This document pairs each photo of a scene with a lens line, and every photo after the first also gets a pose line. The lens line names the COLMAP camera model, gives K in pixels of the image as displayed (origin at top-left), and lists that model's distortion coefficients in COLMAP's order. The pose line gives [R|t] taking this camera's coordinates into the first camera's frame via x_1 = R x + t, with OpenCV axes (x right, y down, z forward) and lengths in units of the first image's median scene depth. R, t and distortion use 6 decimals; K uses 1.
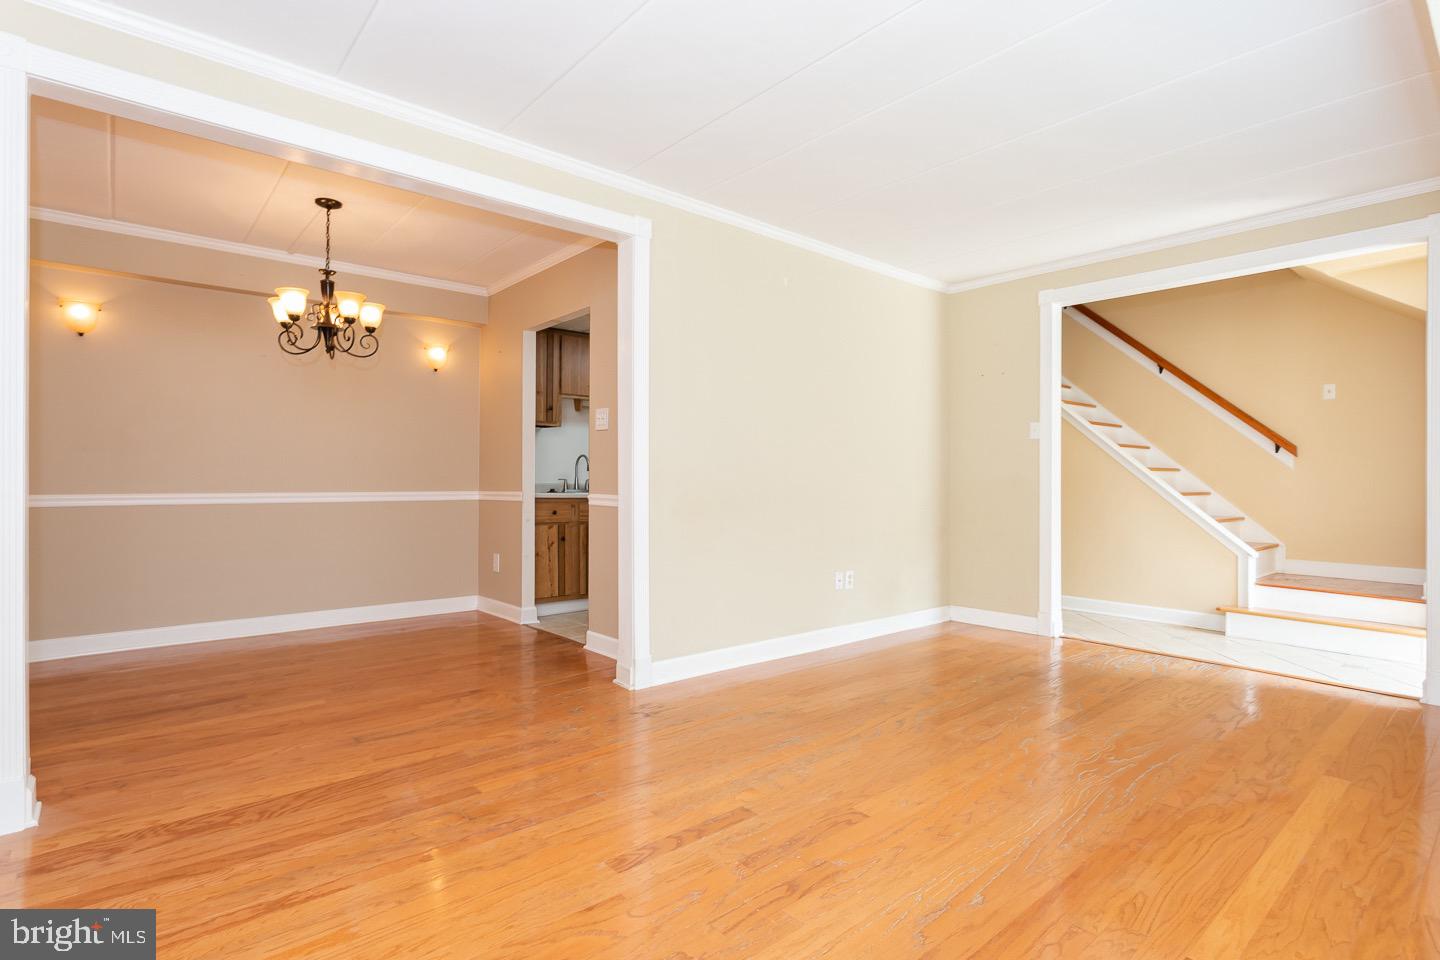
lens RADIAL K [[712.8, 0, 715.3], [0, 712.8, 476.4], [0, 0, 1]] dist [-0.001315, 0.000665]
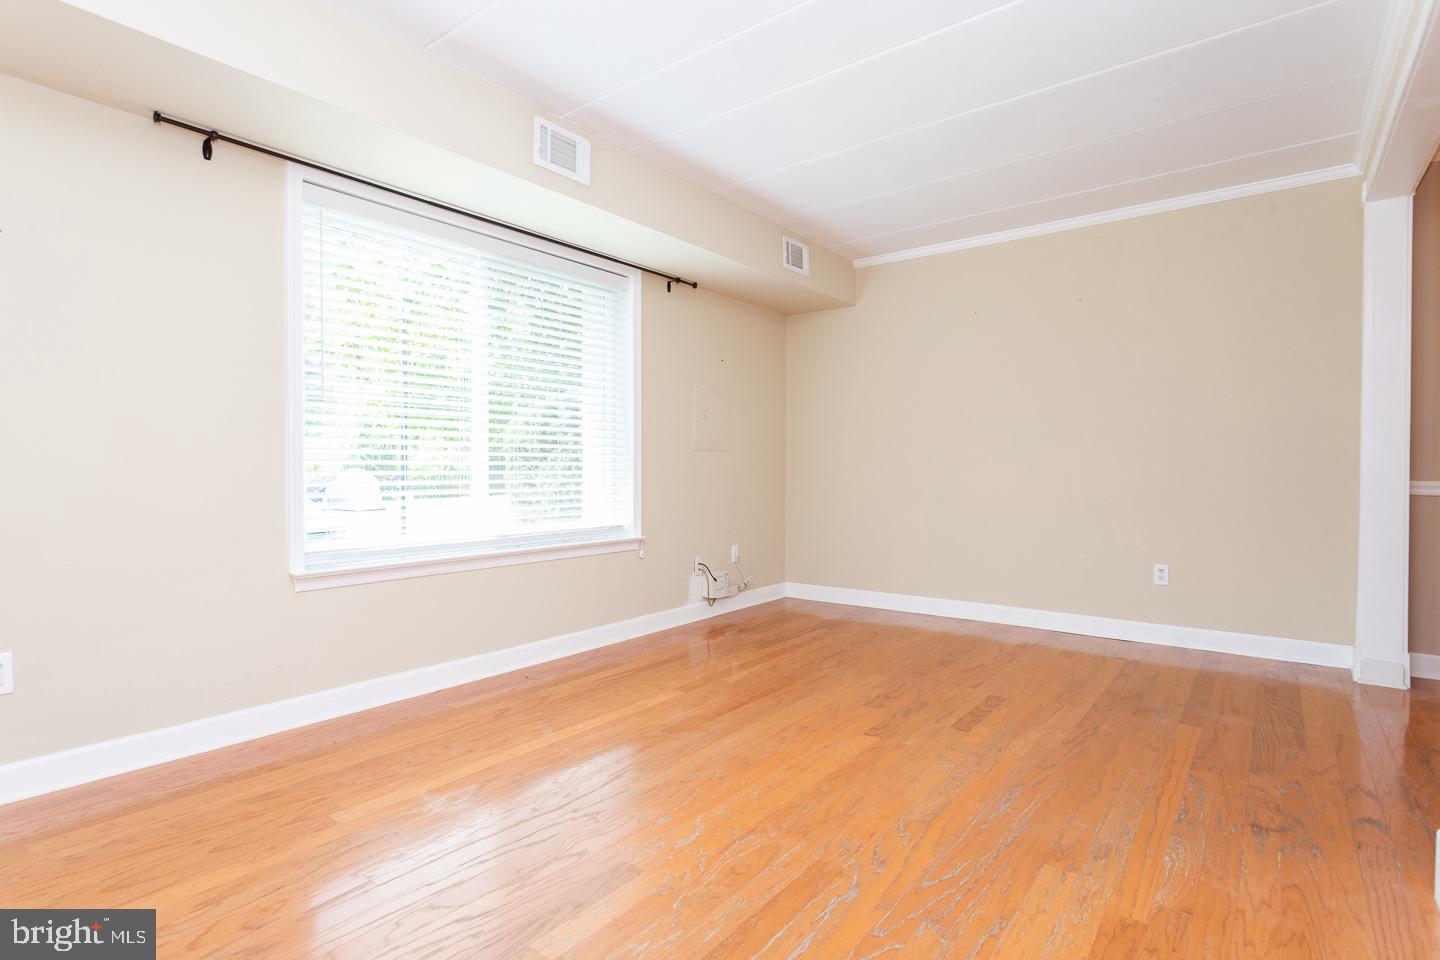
lens RADIAL K [[724.5, 0, 720.0], [0, 724.5, 480.0], [0, 0, 1]] dist [-0.003277, 0.001408]
pose [[-0.978331, -0.004922, -0.206990, 0.655309], [-0.007962, 0.999872, 0.013853, 0.030405], [0.206895, 0.015201, -0.978245, 1.982241]]
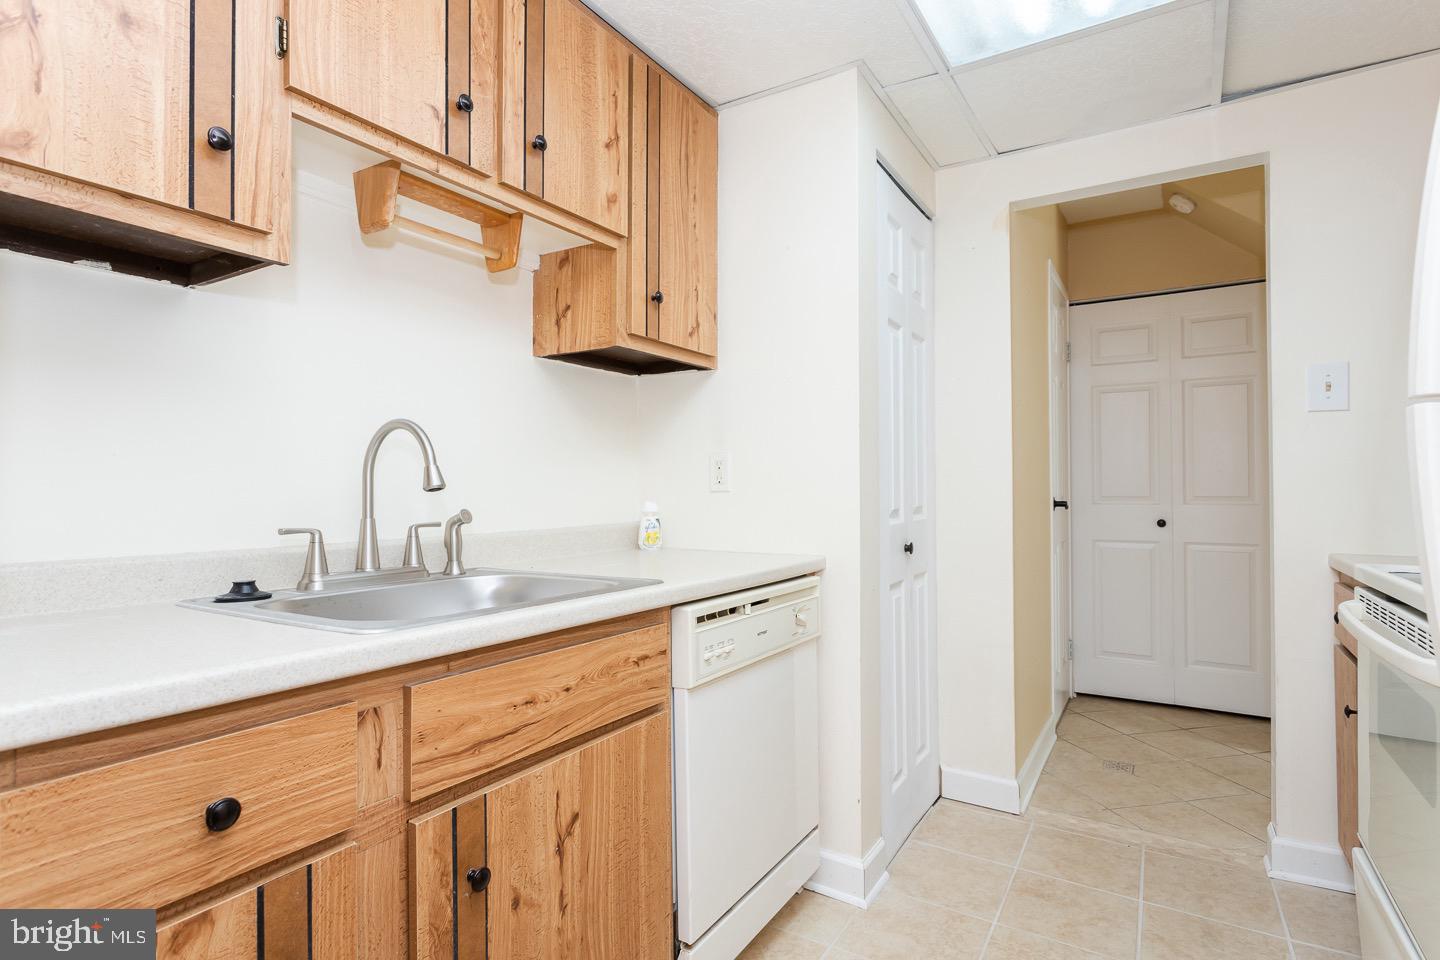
lens RADIAL K [[719.5, 0, 720.0], [0, 719.5, 480.0], [0, 0, 1]] dist [-0.018209, 0.007390]
pose [[0.954812, -0.006944, 0.297130, -0.391939], [0.009108, 0.999941, -0.005898, -0.022563], [-0.297071, 0.008337, 0.954819, 1.879369]]
